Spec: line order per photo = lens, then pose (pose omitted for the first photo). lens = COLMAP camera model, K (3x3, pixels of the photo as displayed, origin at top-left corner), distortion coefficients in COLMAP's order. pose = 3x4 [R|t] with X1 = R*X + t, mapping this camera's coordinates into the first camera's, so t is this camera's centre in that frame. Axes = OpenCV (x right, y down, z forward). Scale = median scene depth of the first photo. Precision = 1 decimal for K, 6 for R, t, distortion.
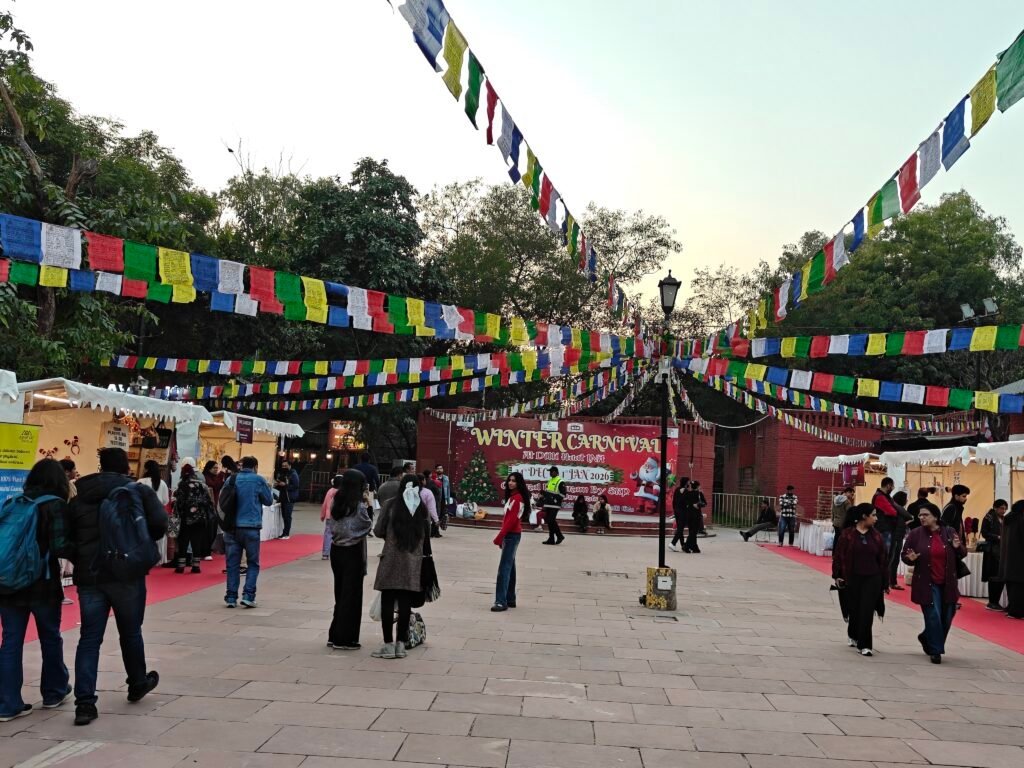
lens RADIAL K [[1027.8, 0, 508.3], [0, 1027.8, 398.0], [0, 0, 1]] dist [0.058312, -0.148738]
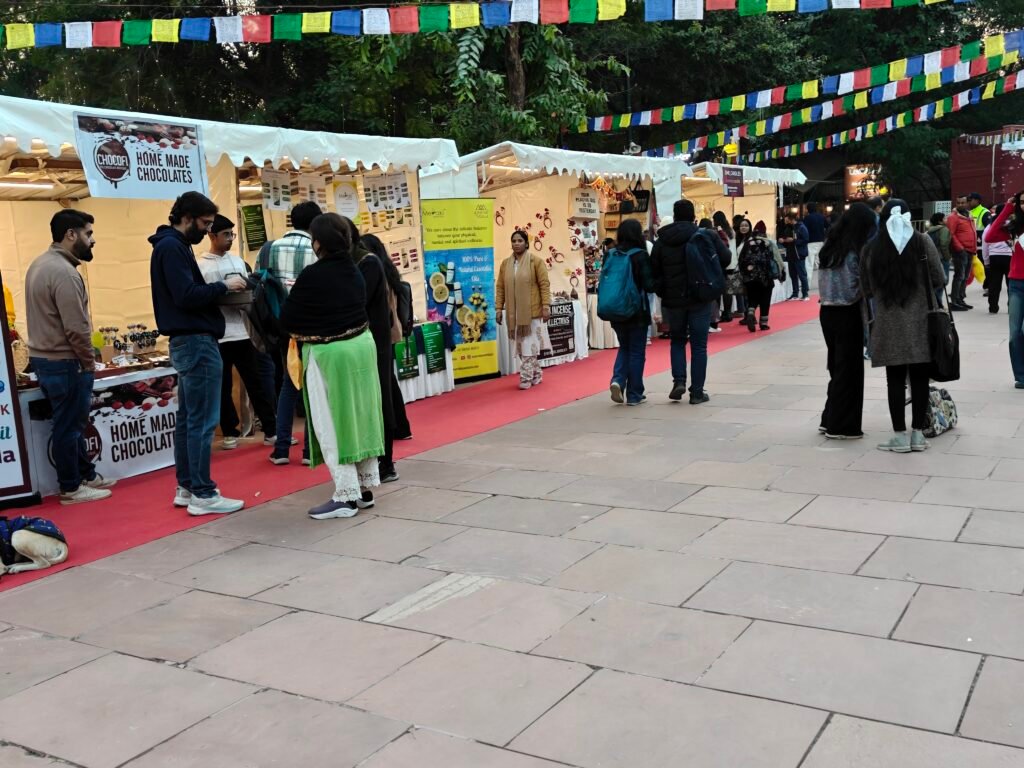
lens RADIAL K [[1027.8, 0, 508.3], [0, 1027.8, 398.0], [0, 0, 1]] dist [0.058312, -0.148738]
pose [[0.875220, -0.023687, -0.483146, -0.002133], [0.131576, 0.972799, 0.190659, 0.019104], [0.465487, -0.230439, 0.854529, 0.128031]]
